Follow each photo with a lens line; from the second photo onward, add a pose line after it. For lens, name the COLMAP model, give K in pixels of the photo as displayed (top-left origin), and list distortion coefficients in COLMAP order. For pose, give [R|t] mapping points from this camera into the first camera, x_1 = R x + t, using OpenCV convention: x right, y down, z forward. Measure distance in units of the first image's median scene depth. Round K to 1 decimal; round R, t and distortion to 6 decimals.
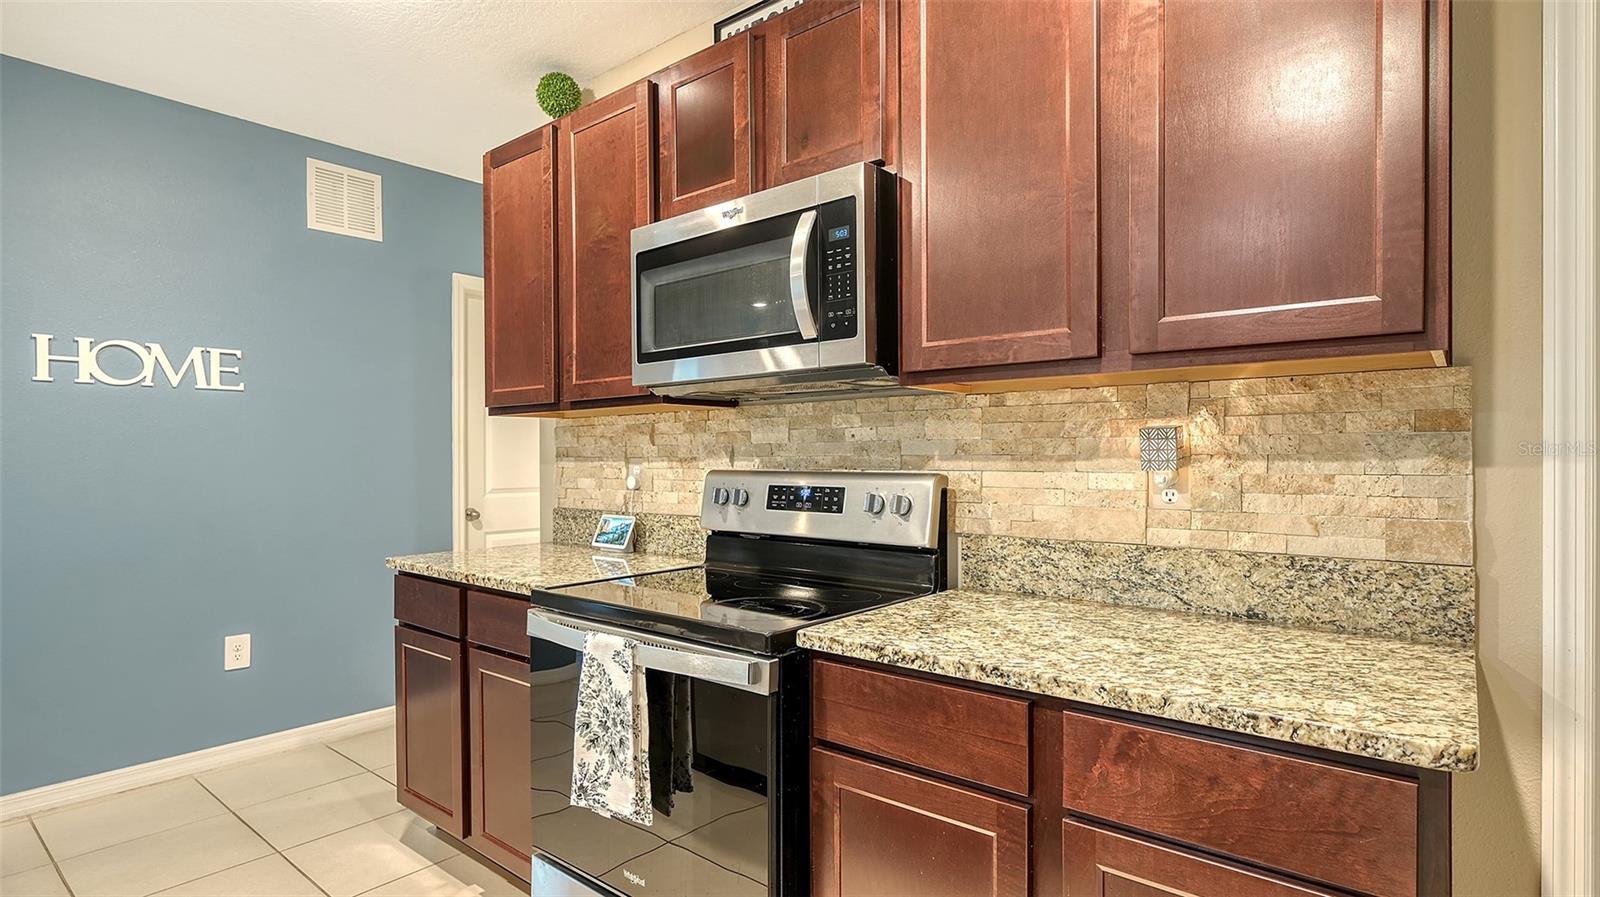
lens RADIAL K [[810.2, 0, 806.9], [0, 810.2, 465.3], [0, 0, 1]] dist [-0.000993, -0.000013]
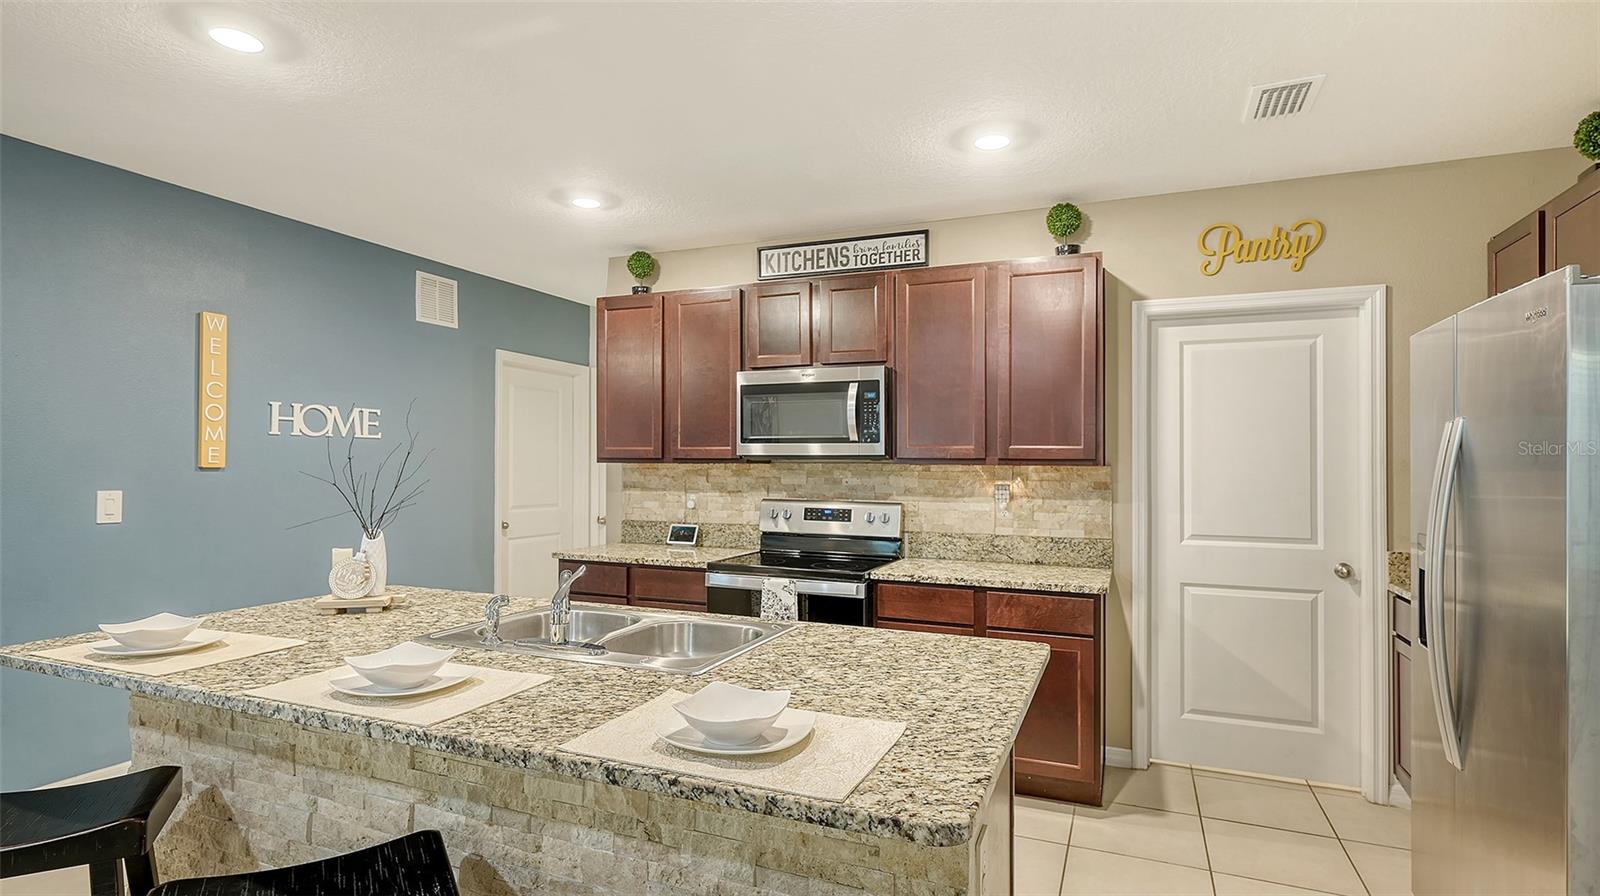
lens RADIAL K [[804.3, 0, 796.4], [0, 804.3, 457.6], [0, 0, 1]] dist [-0.002105, -0.000450]
pose [[0.959246, 0.012952, 0.282276, -0.793221], [-0.007694, 0.999776, -0.019726, -0.073781], [-0.282469, 0.016750, 0.959130, -1.070478]]
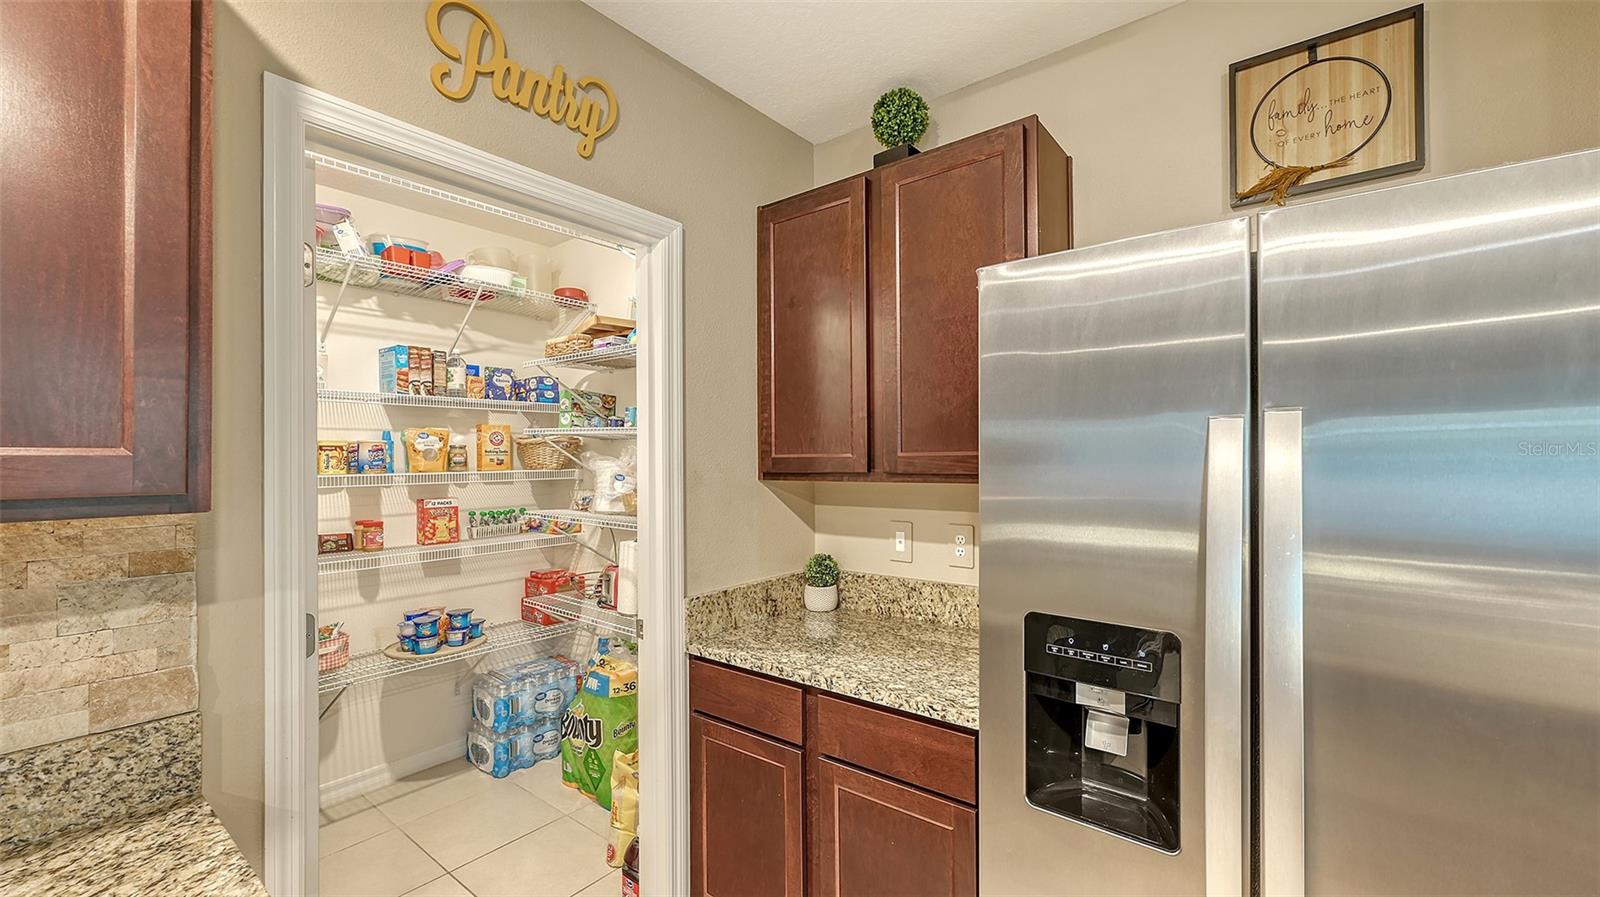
lens RADIAL K [[647.6, 0, 800.3], [0, 647.6, 451.3], [0, 0, 1]] dist [0.000777, -0.000128]
pose [[-0.022259, 0.012784, 0.999671, 0.017988], [0.017599, 0.999768, -0.012393, -0.134520], [-0.999597, 0.017317, -0.022478, 0.234735]]
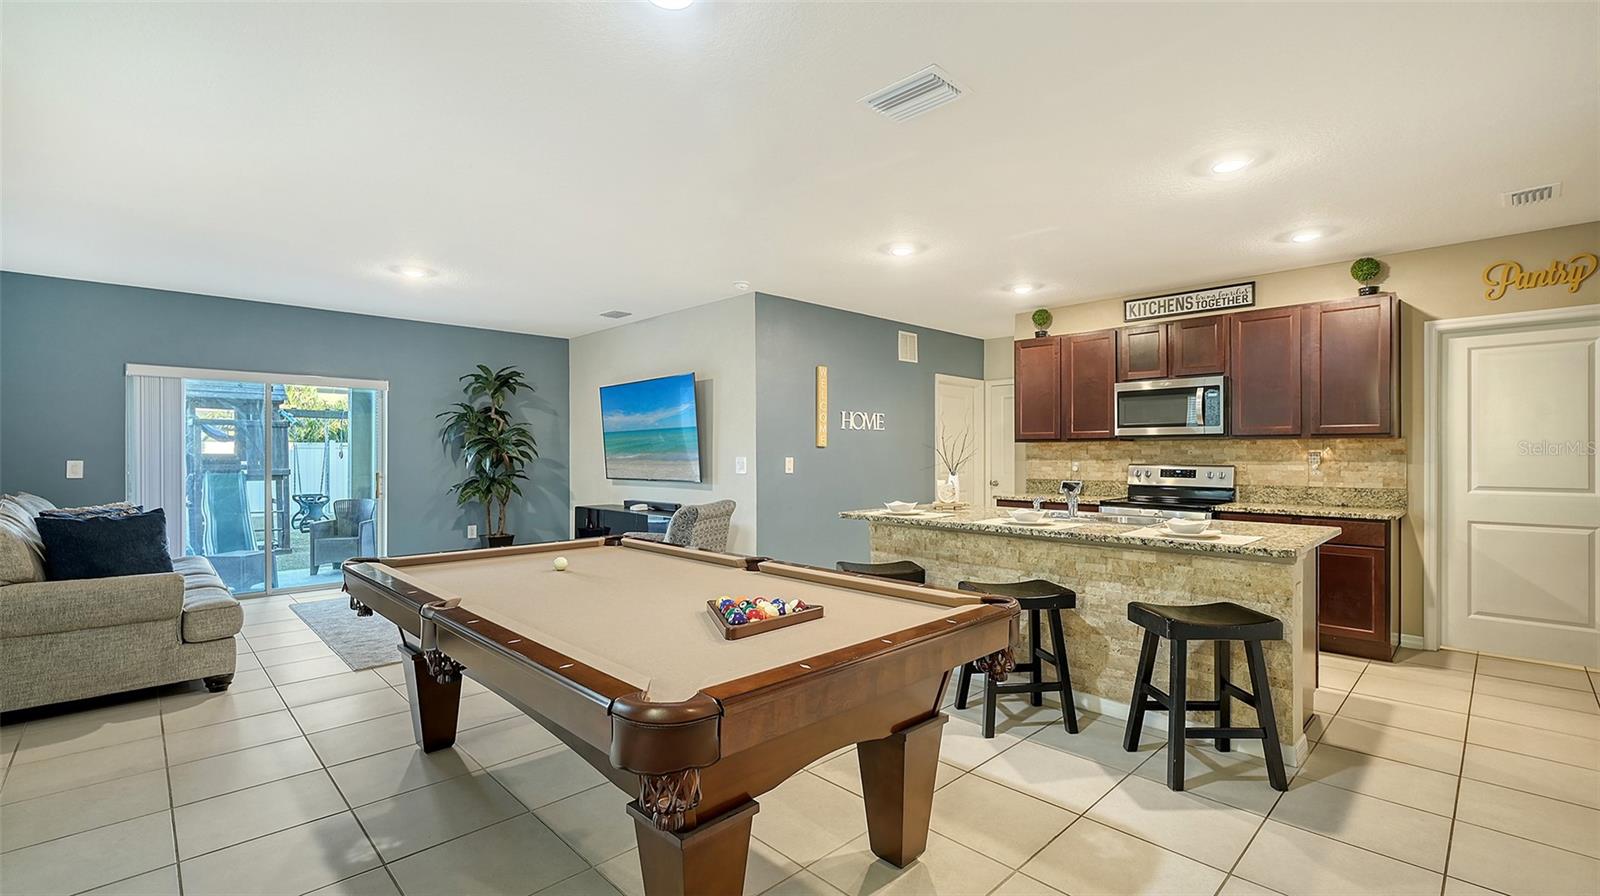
lens RADIAL K [[691.3, 0, 805.9], [0, 691.3, 460.2], [0, 0, 1]] dist [-0.001713, -0.000060]
pose [[0.994575, 0.003235, -0.103975, -1.408088], [-0.003100, 0.999994, 0.001456, -0.010347], [0.103979, -0.001126, 0.994579, -2.149074]]
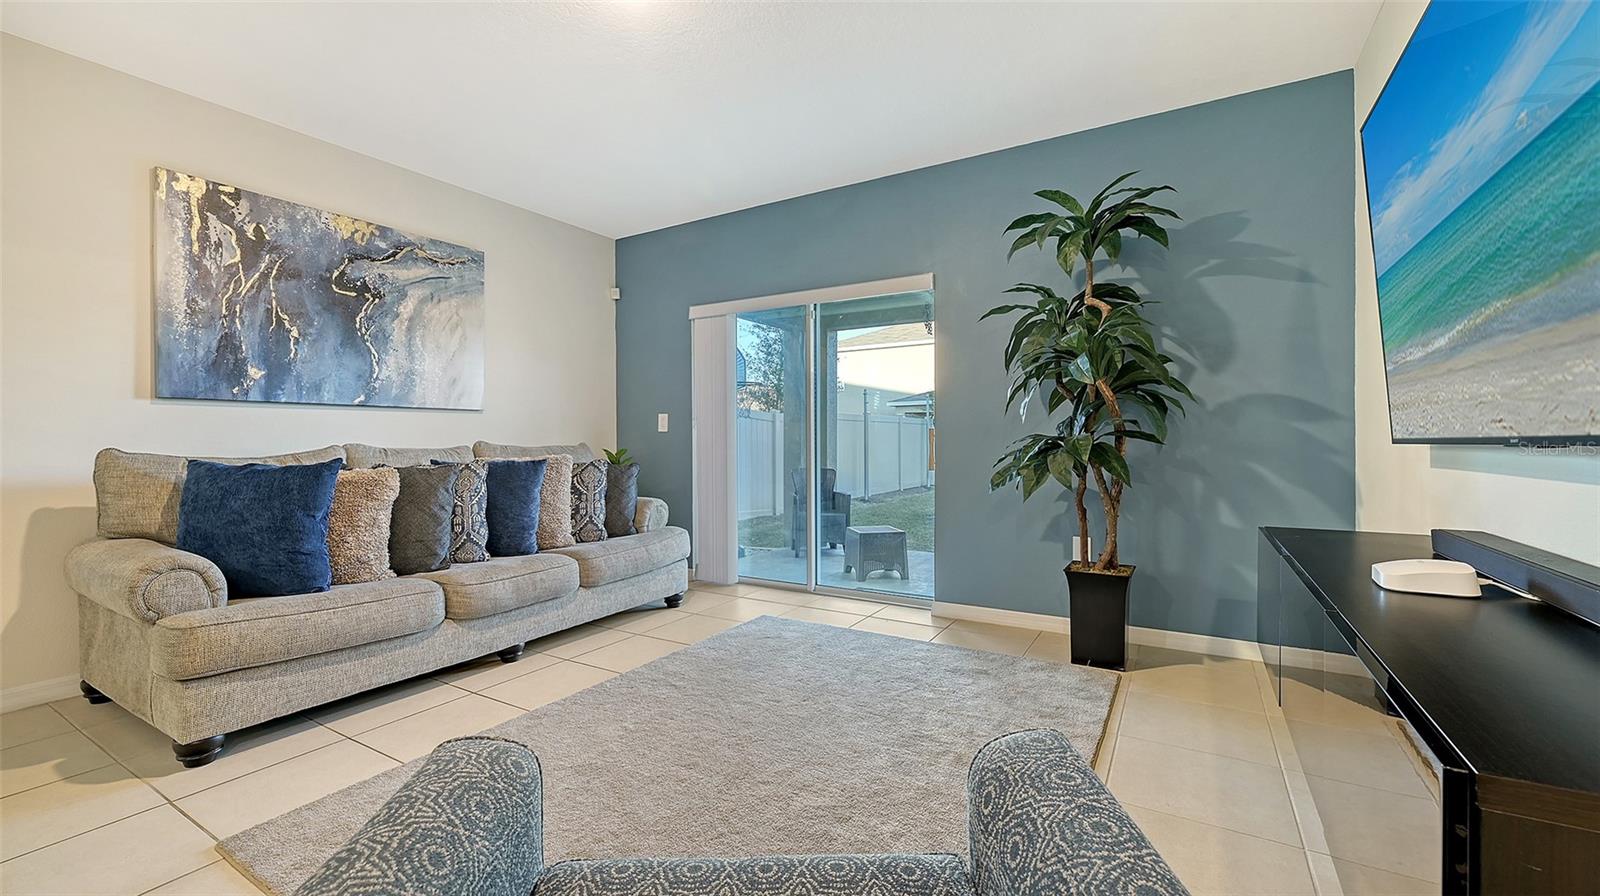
lens RADIAL K [[650.4, 0, 798.1], [0, 650.4, 432.7], [0, 0, 1]] dist [0.000481, -0.000079]
pose [[0.146206, -0.005384, -0.989239, -2.089023], [-0.001239, 0.999983, -0.005626, 0.107359], [0.989253, 0.002048, 0.146197, 0.817386]]
